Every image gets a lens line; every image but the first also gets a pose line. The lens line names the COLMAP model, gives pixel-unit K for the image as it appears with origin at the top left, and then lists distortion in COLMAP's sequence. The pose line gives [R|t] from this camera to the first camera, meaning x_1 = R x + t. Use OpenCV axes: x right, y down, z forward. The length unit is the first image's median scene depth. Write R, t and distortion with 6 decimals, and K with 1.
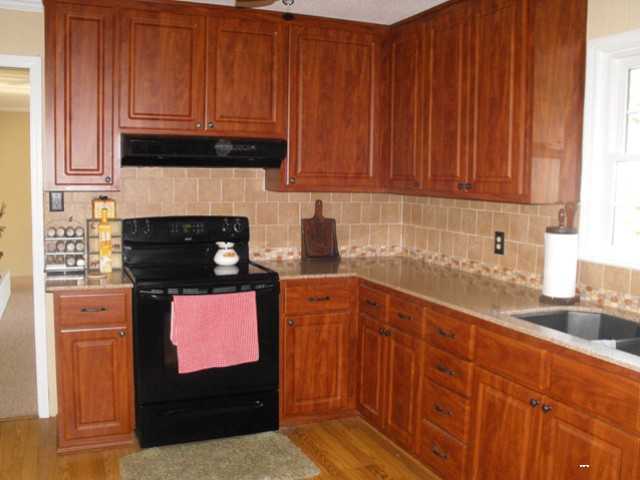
lens RADIAL K [[630.7, 0, 320.0], [0, 630.7, 240.0], [0, 0, 1]] dist [-0.231637, 0.262258]
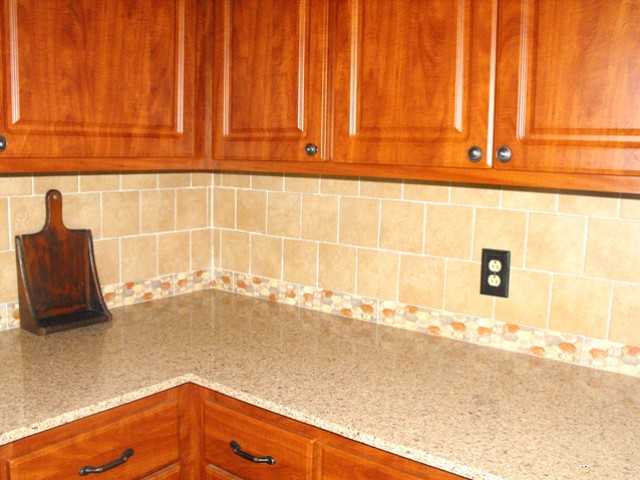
lens RADIAL K [[630.7, 0, 320.0], [0, 630.7, 240.0], [0, 0, 1]] dist [-0.231637, 0.262258]
pose [[0.869199, -0.067747, 0.489800, -0.055551], [0.044041, 0.997240, 0.059778, -0.050367], [-0.492498, -0.030387, 0.869783, 0.595489]]
